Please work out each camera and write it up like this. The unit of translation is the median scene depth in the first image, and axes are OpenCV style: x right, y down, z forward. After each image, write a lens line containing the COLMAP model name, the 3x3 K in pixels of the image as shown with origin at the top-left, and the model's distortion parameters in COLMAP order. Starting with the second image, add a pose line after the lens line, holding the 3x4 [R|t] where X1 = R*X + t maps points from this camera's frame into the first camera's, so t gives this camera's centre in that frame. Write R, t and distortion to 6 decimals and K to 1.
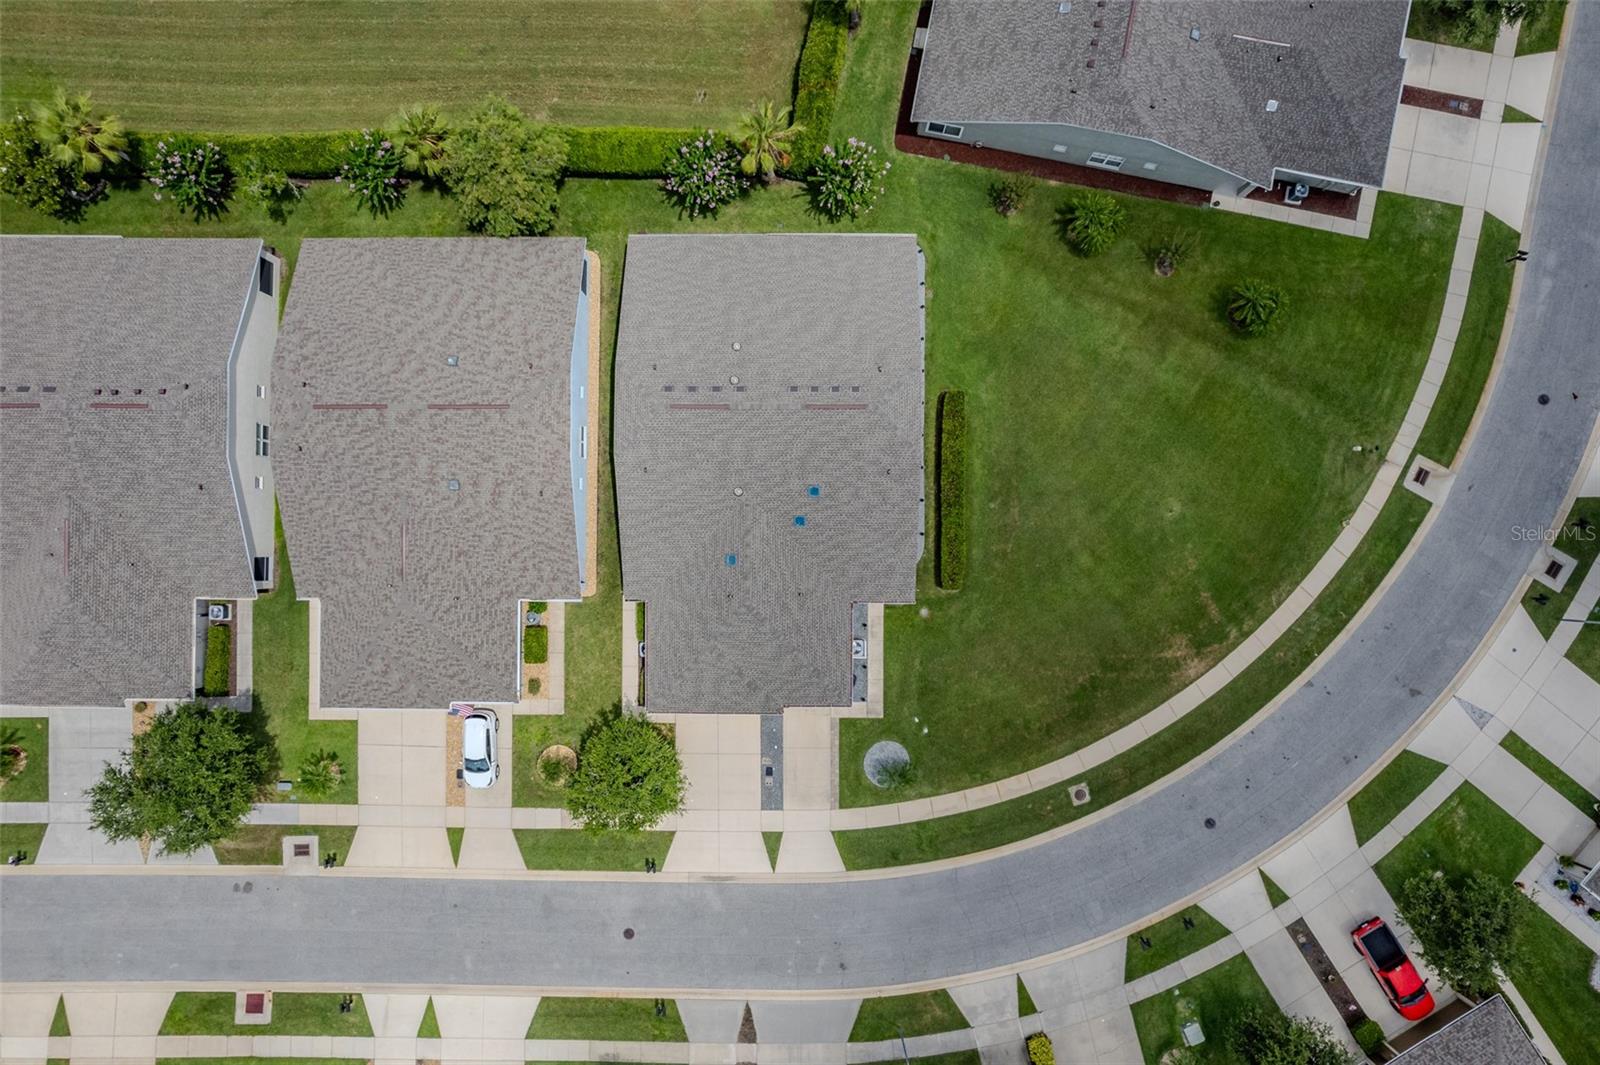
lens RADIAL K [[1039.1, 0, 800.0], [0, 1039.1, 532.5], [0, 0, 1]] dist [-0.045107, 0.041237]
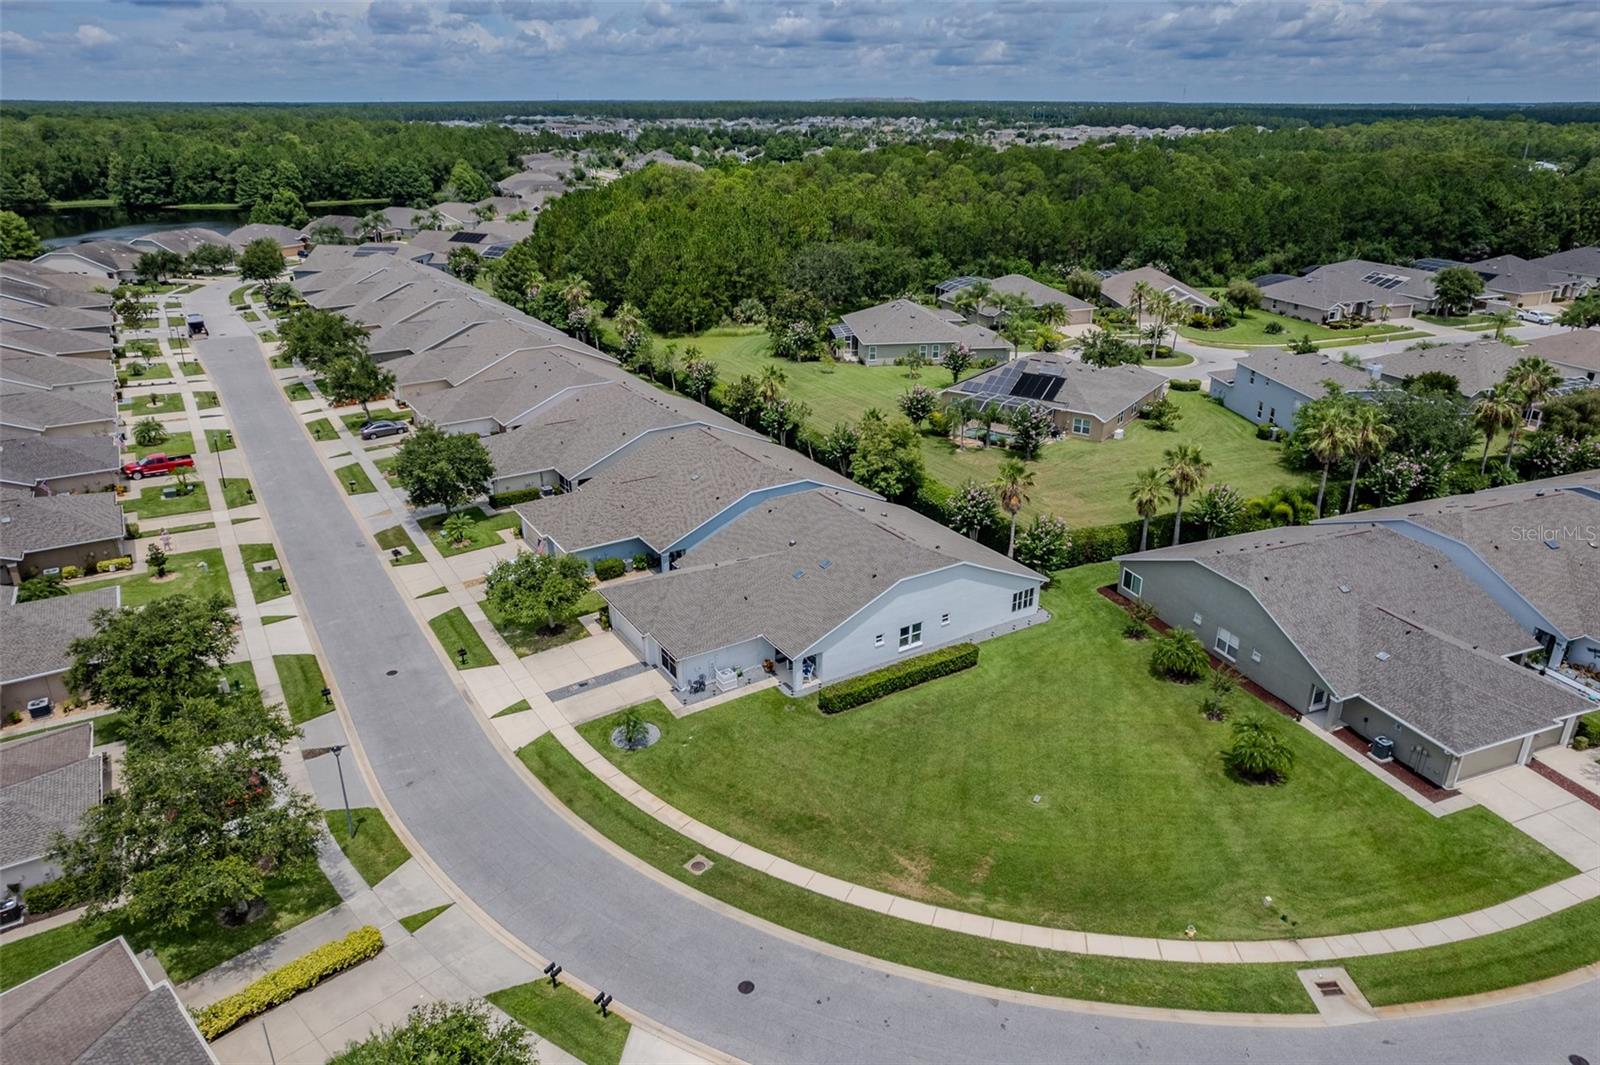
lens RADIAL K [[1039.1, 0, 800.0], [0, 1039.1, 532.5], [0, 0, 1]] dist [-0.045107, 0.041237]
pose [[0.532268, 0.340536, -0.775065, 0.851726], [-0.846519, 0.224712, -0.482607, 0.518197], [0.009821, 0.912984, 0.407877, 0.432079]]
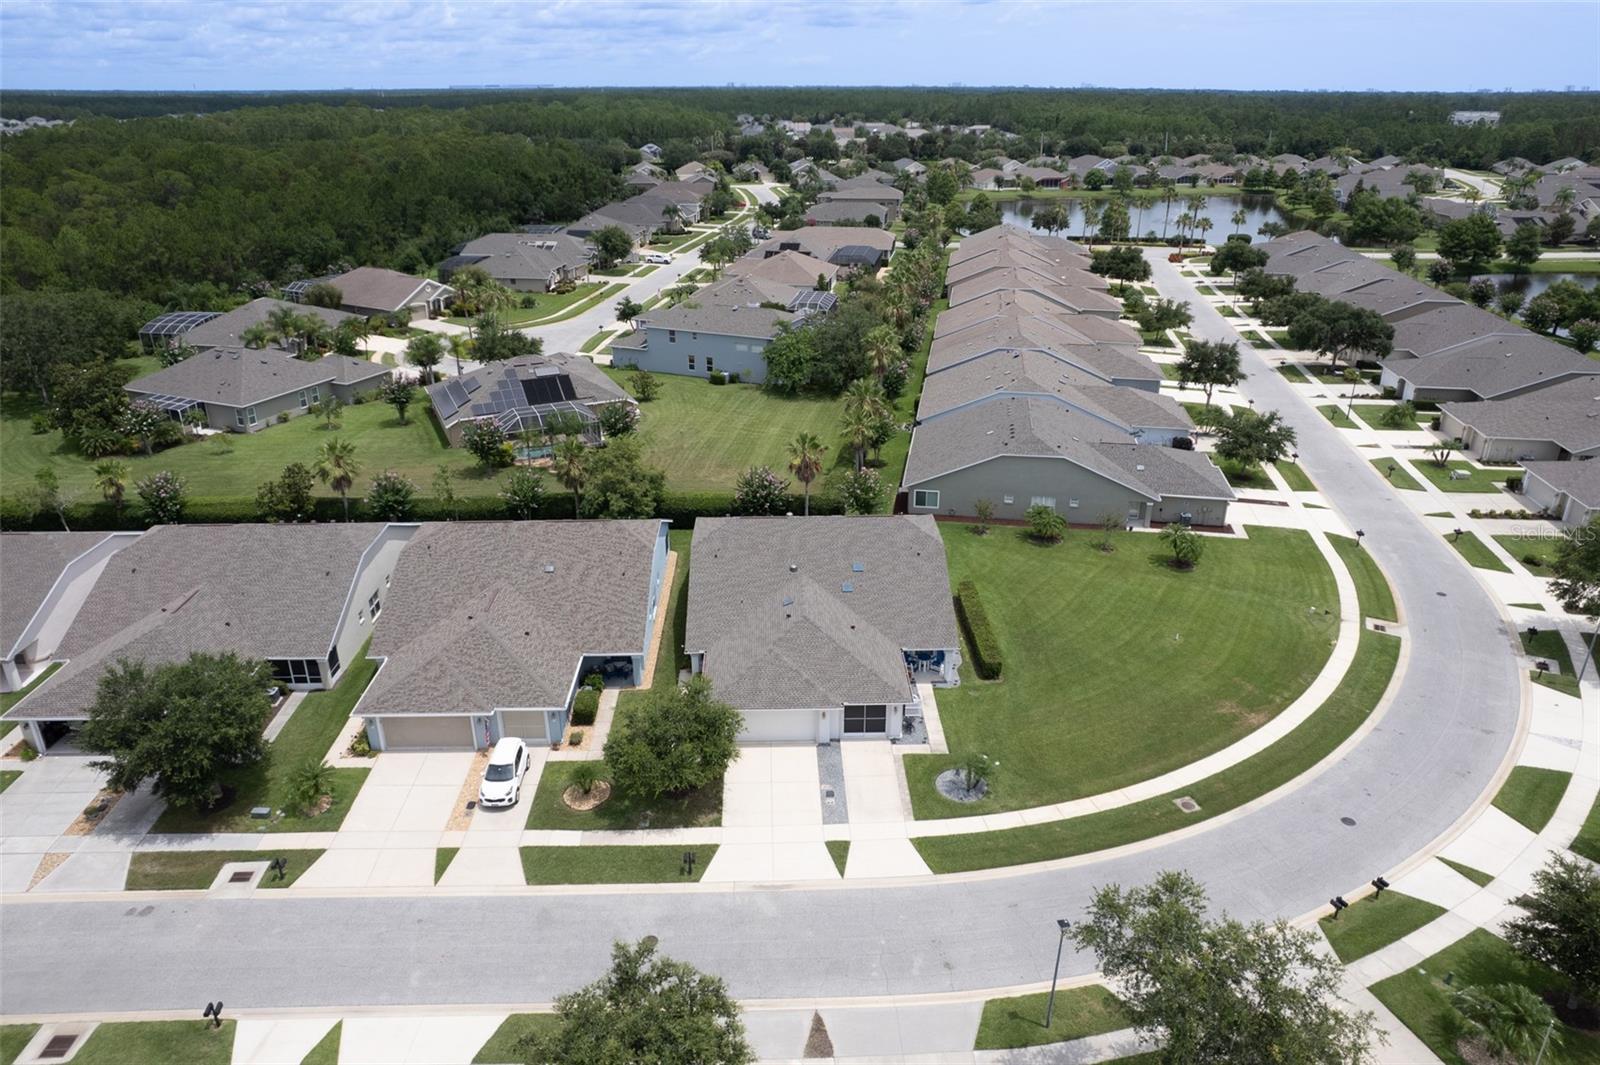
lens RADIAL K [[1059.8, 0, 800.0], [0, 1059.8, 532.5], [0, 0, 1]] dist [-0.066615, 0.056411]
pose [[0.999440, 0.000467, 0.033473, -0.085089], [0.030317, 0.411416, -0.910943, 0.952804], [-0.014197, 0.911448, 0.411171, 0.431885]]
